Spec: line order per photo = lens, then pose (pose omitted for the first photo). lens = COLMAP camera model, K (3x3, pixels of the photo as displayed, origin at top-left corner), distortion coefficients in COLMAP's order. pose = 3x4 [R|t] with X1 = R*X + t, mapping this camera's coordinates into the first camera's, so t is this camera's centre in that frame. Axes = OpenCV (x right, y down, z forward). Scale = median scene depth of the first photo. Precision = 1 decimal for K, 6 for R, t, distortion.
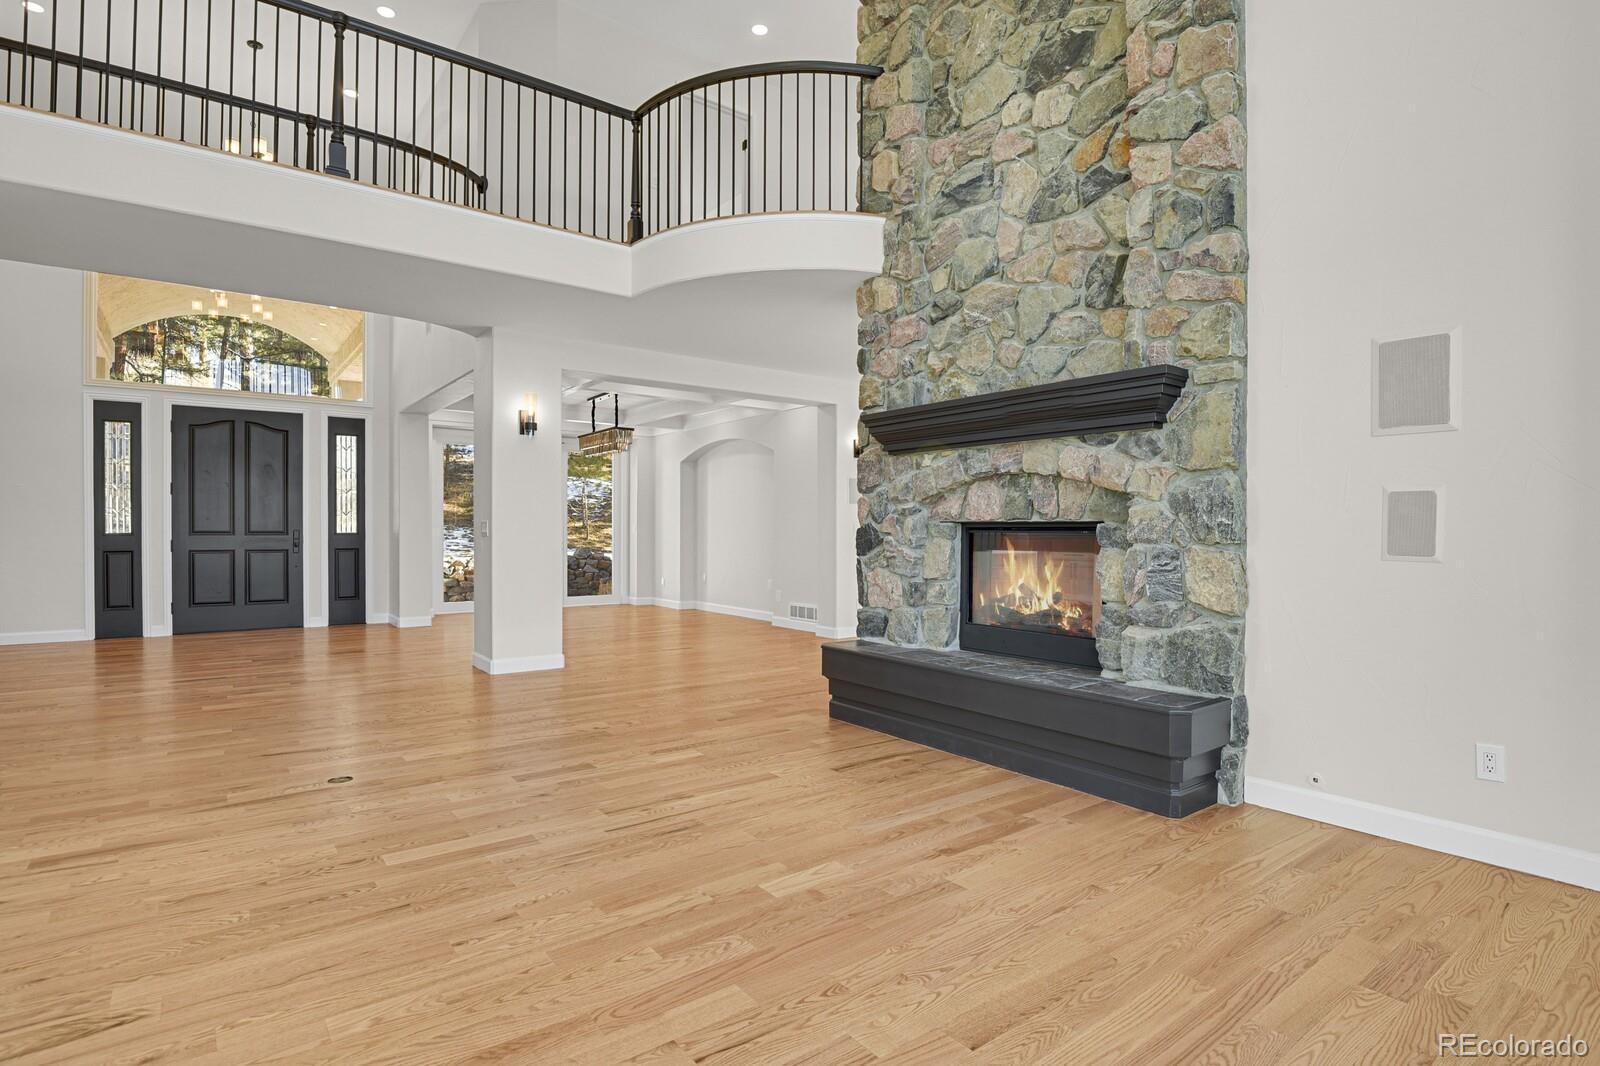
lens RADIAL K [[791.1, 0, 822.6], [0, 791.1, 547.6], [0, 0, 1]] dist [-0.028018, -0.002346]
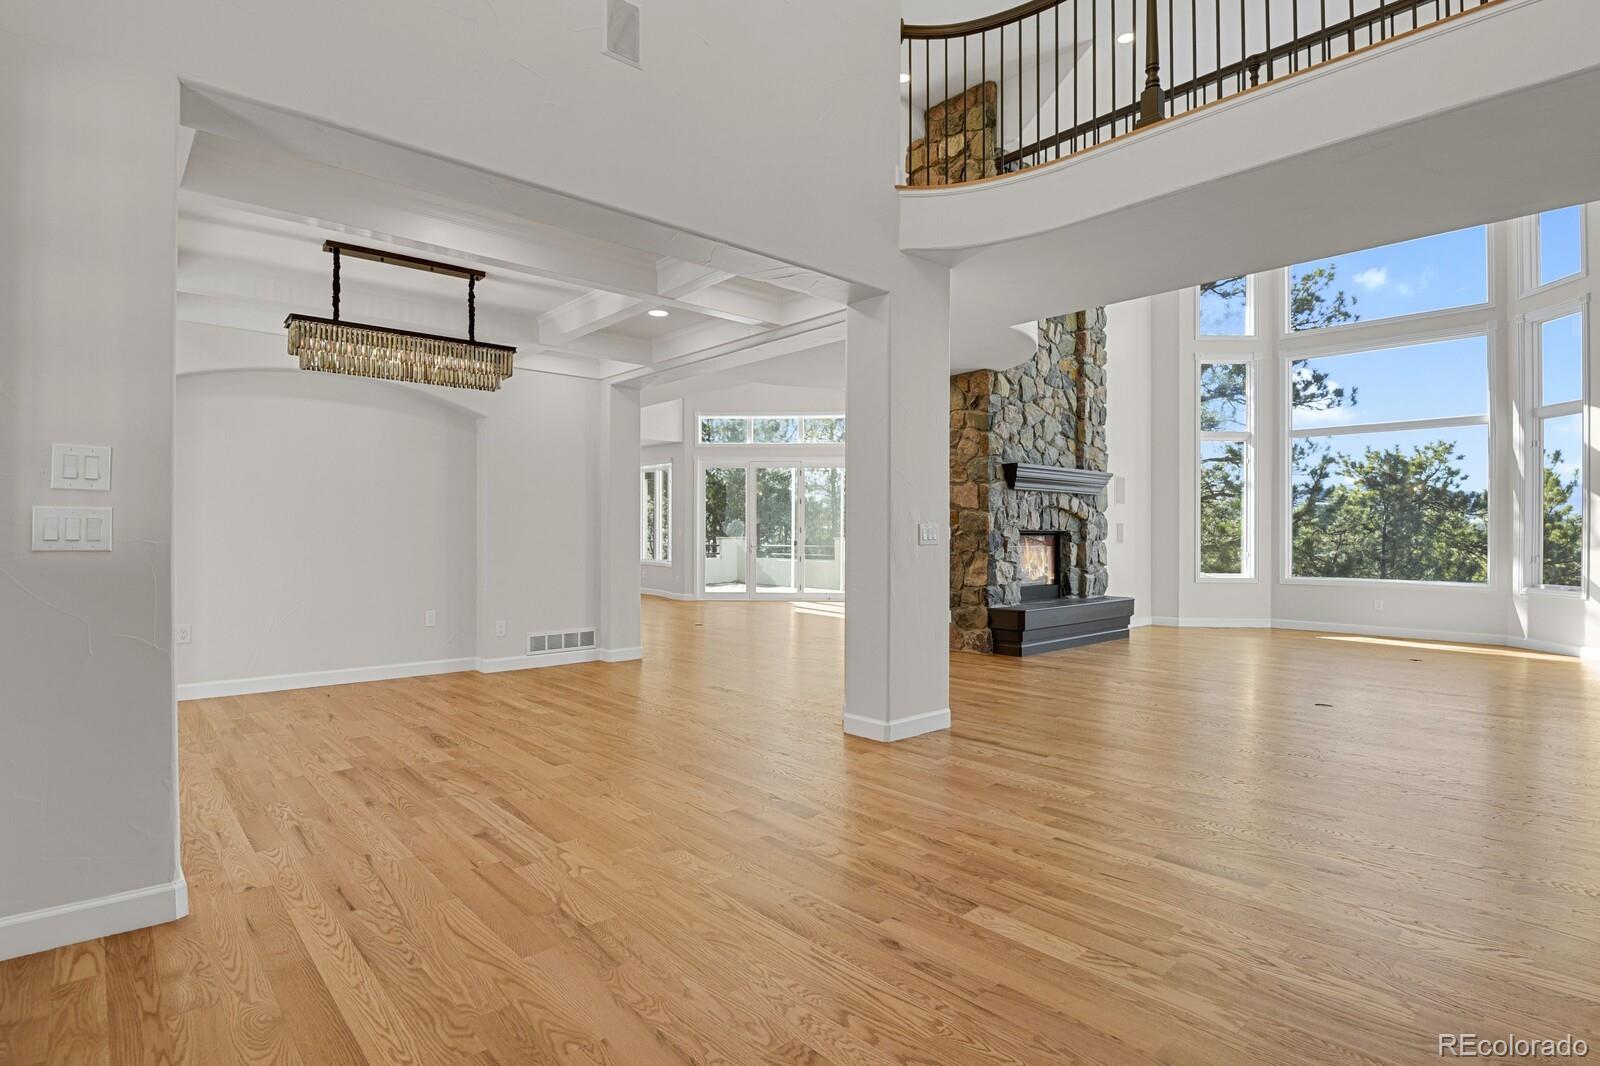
lens RADIAL K [[791.1, 0, 790.5], [0, 791.1, 547.5], [0, 0, 1]] dist [-0.028018, -0.002346]
pose [[-0.051096, -0.019536, 0.998503, -0.926598], [0.019752, 0.999593, 0.020569, -0.024037], [-0.998498, 0.020774, -0.050689, 0.942988]]
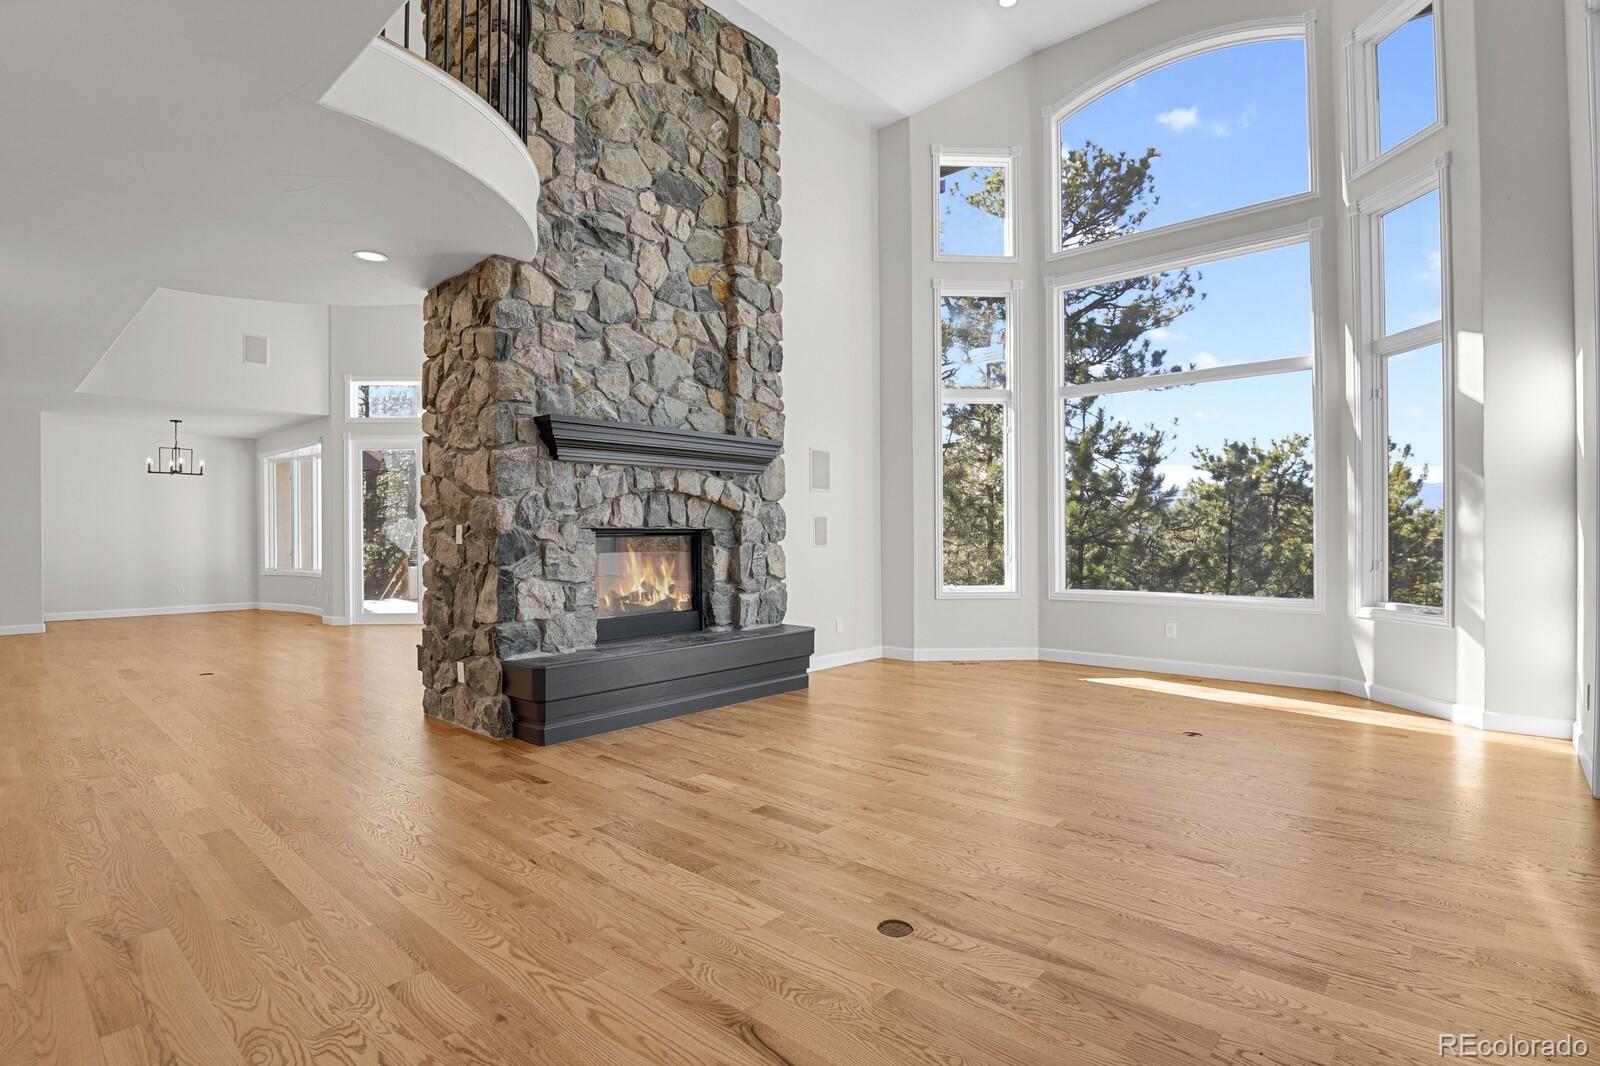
lens RADIAL K [[791.1, 0, 778.2], [0, 791.1, 540.3], [0, 0, 1]] dist [-0.028018, -0.002346]
pose [[-0.151162, -0.008949, 0.988469, -0.563584], [0.027060, 0.999547, 0.013187, -0.013874], [-0.988139, 0.028741, -0.150851, 0.539723]]
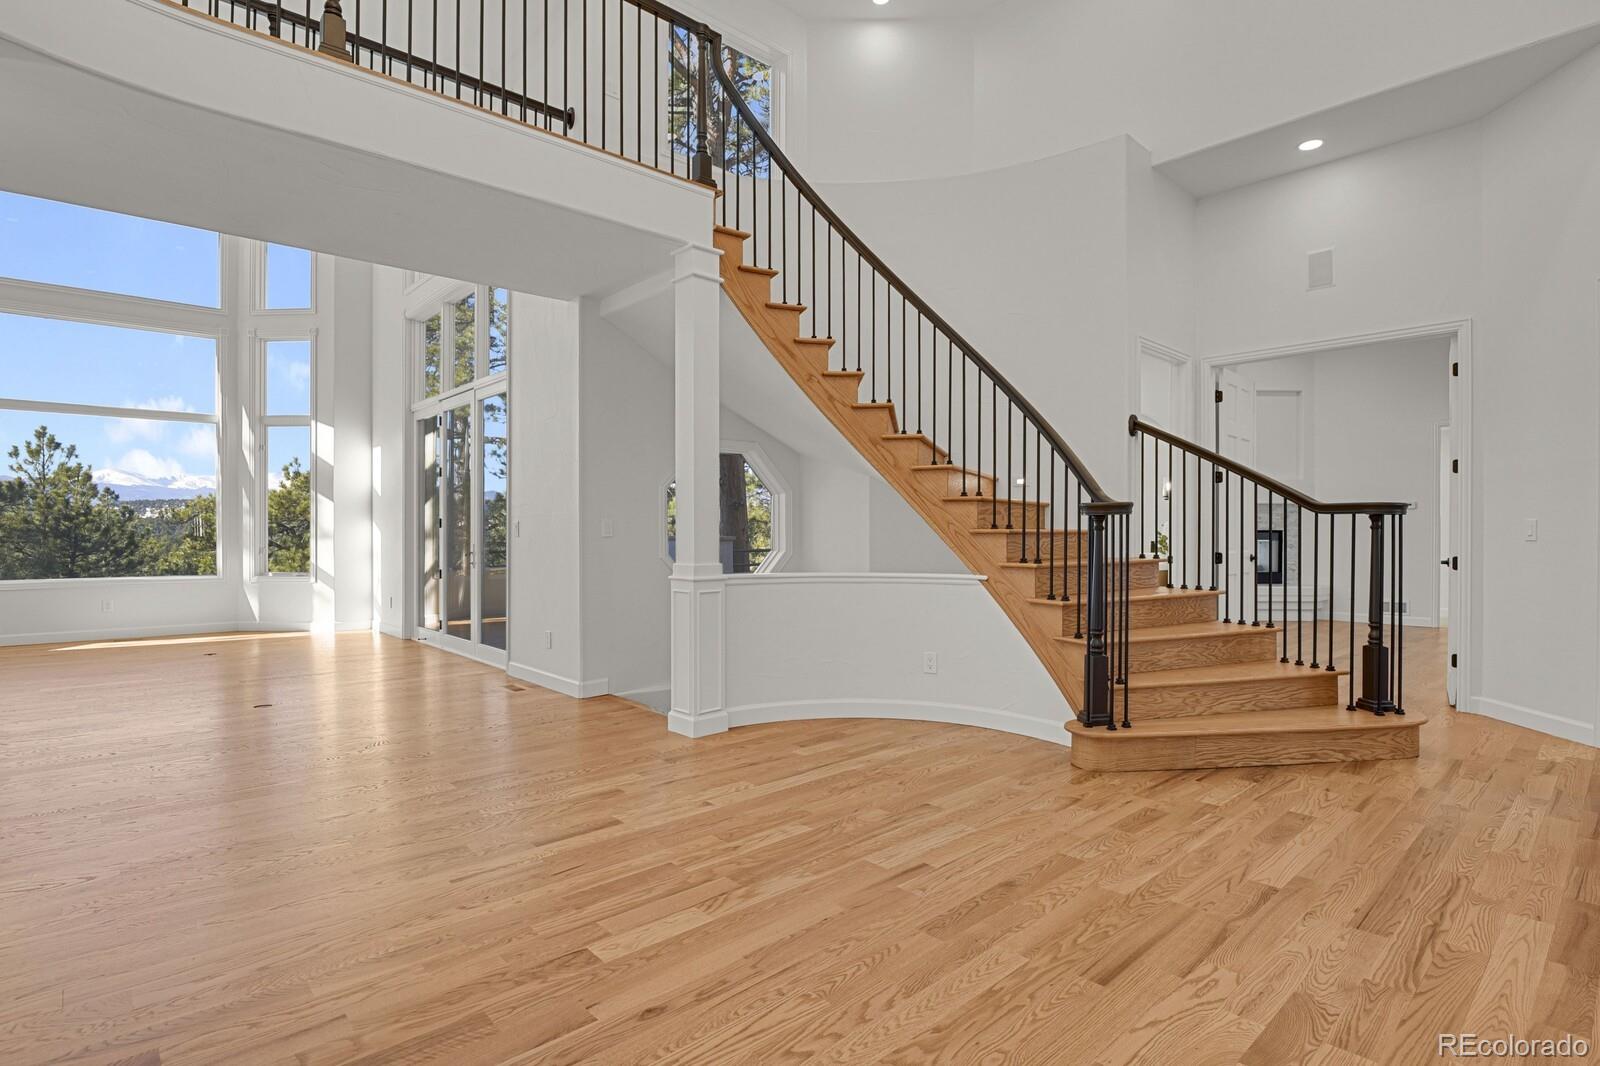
lens RADIAL K [[791.1, 0, 815.3], [0, 791.1, 532.6], [0, 0, 1]] dist [-0.028018, -0.002346]
pose [[-0.996450, -0.005498, -0.084007, -0.683470], [-0.007484, 0.999699, 0.023343, -0.027292], [0.083854, 0.023889, -0.996192, 1.128977]]
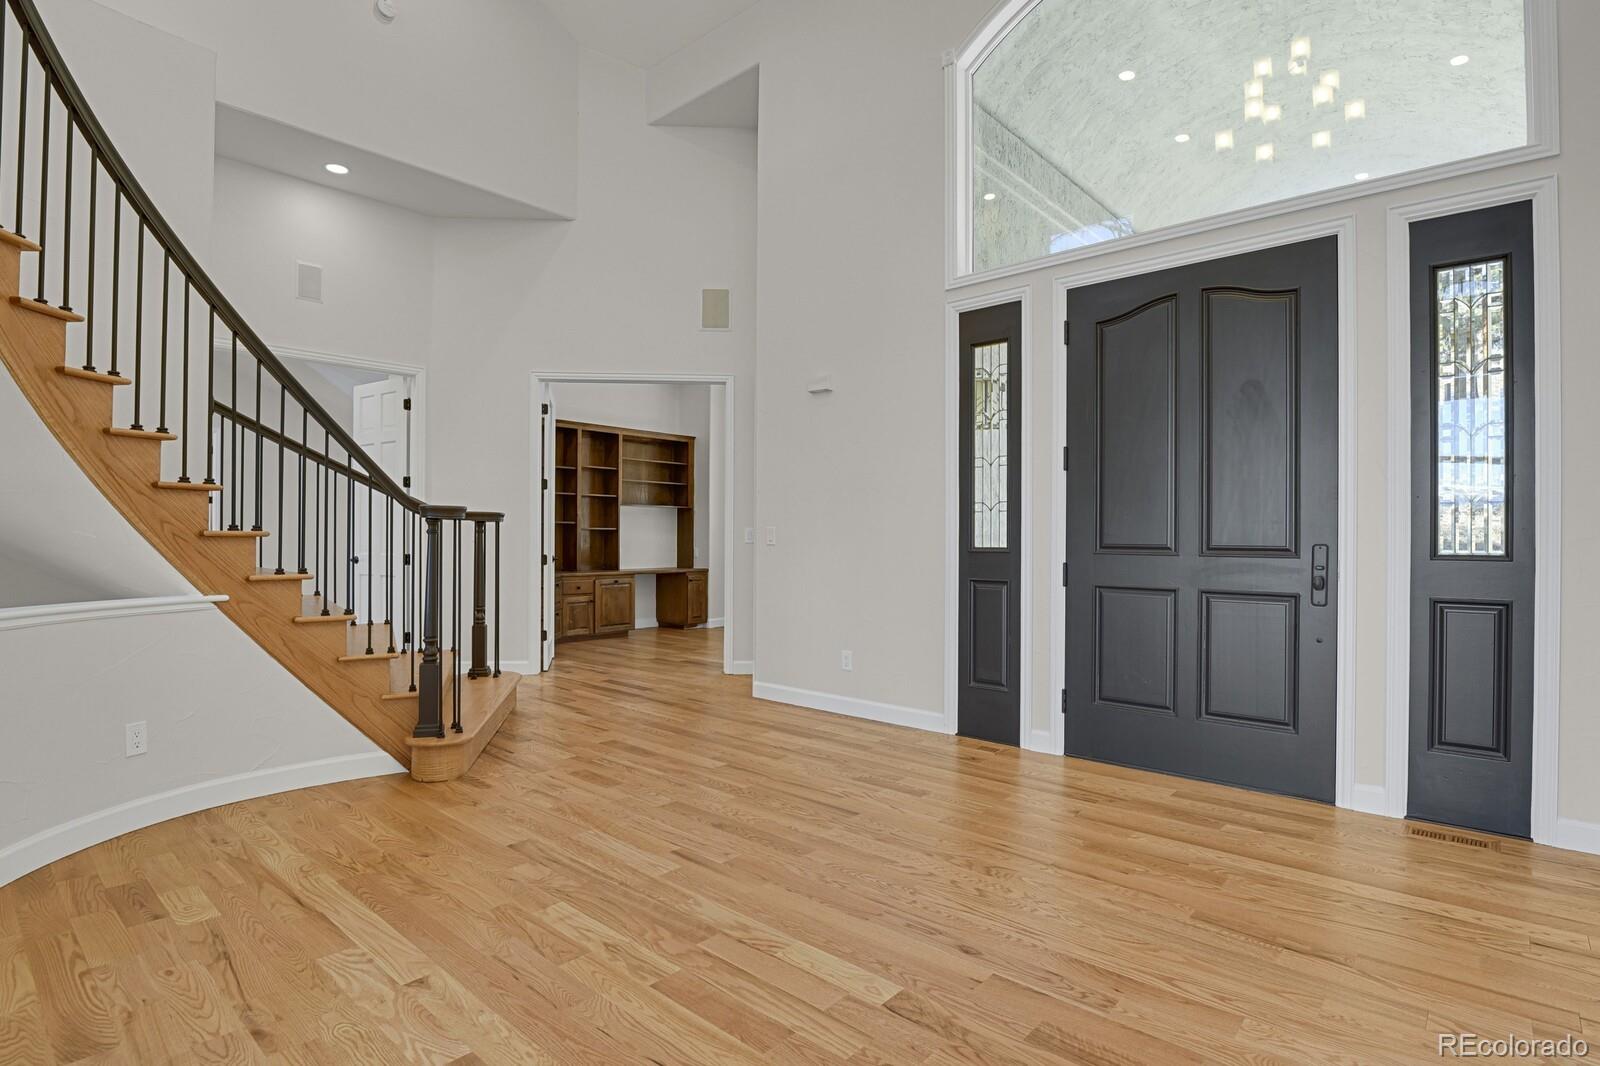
lens RADIAL K [[791.1, 0, 791.0], [0, 791.1, 528.1], [0, 0, 1]] dist [-0.028018, -0.002346]
pose [[0.163219, -0.014093, -0.986489, -0.393483], [-0.027079, 0.999457, -0.018758, -0.018722], [0.986218, 0.029775, 0.162749, 0.786031]]
